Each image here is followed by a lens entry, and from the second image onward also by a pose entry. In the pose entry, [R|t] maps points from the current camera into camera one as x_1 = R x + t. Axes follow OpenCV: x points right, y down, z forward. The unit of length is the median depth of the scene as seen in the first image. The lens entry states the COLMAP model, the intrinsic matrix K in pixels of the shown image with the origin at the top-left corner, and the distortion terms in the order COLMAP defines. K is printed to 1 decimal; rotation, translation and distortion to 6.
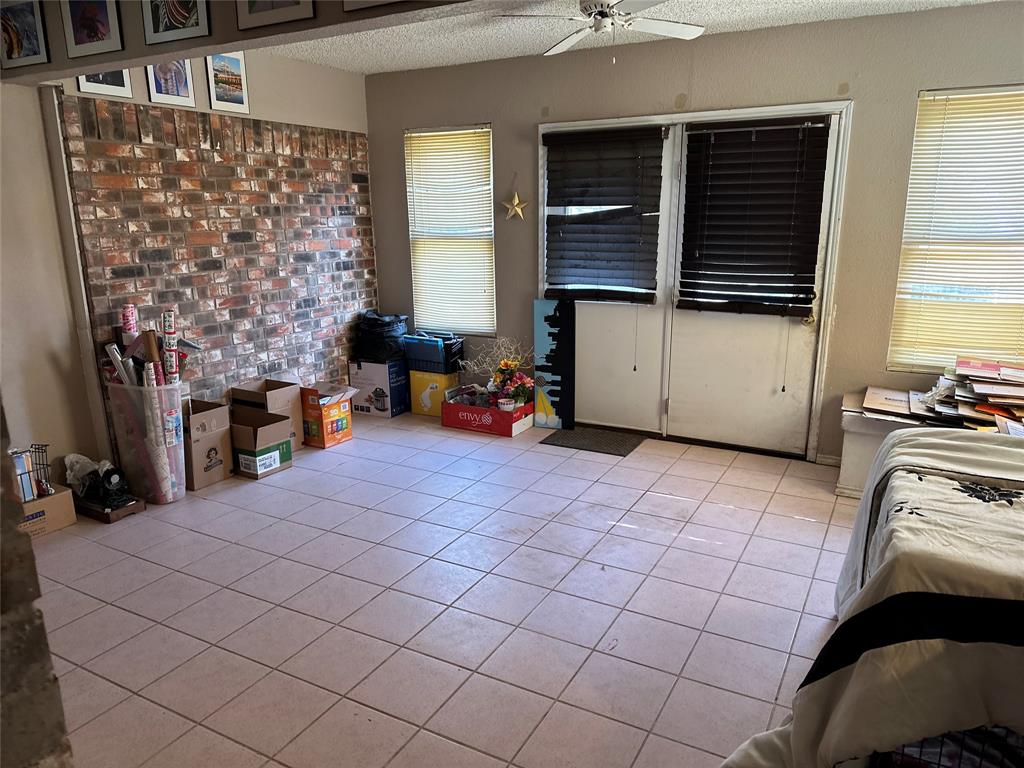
lens RADIAL K [[713.6, 0, 512.0], [0, 713.6, 384.0], [0, 0, 1]] dist [0.110412, -0.117081]
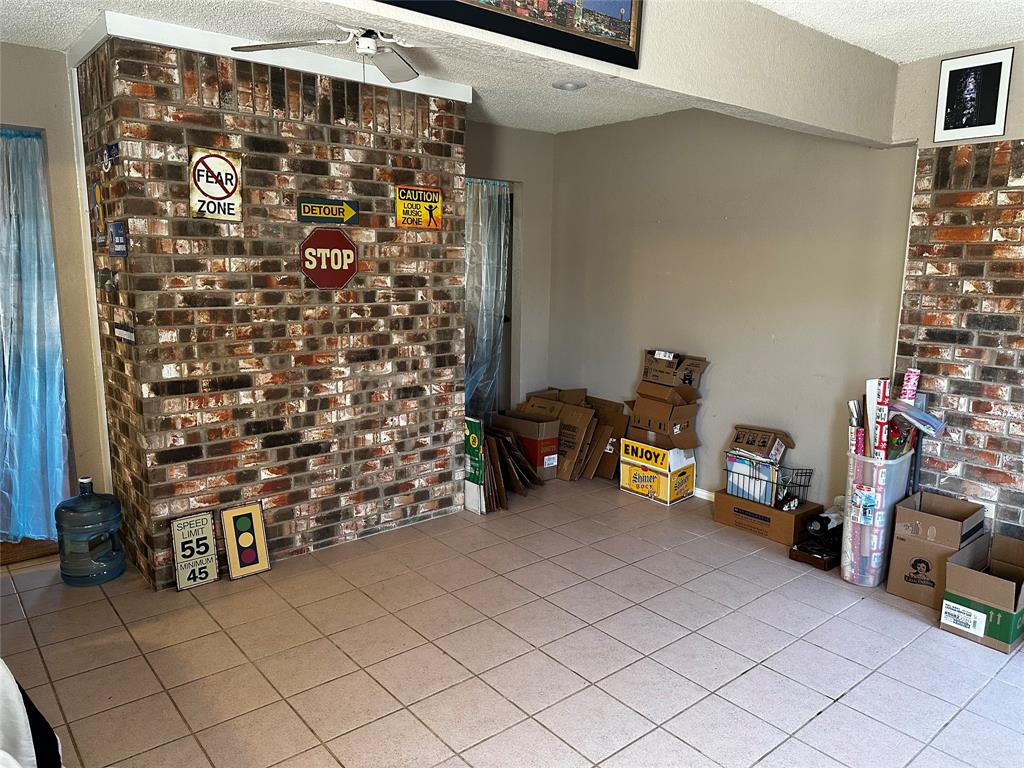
lens RADIAL K [[713.6, 0, 512.0], [0, 713.6, 384.0], [0, 0, 1]] dist [0.110412, -0.117081]
pose [[-0.345368, 0.170140, -0.922916, 0.475765], [-0.231343, 0.937645, 0.259427, -0.207493], [0.909506, 0.303108, -0.284472, 0.795879]]
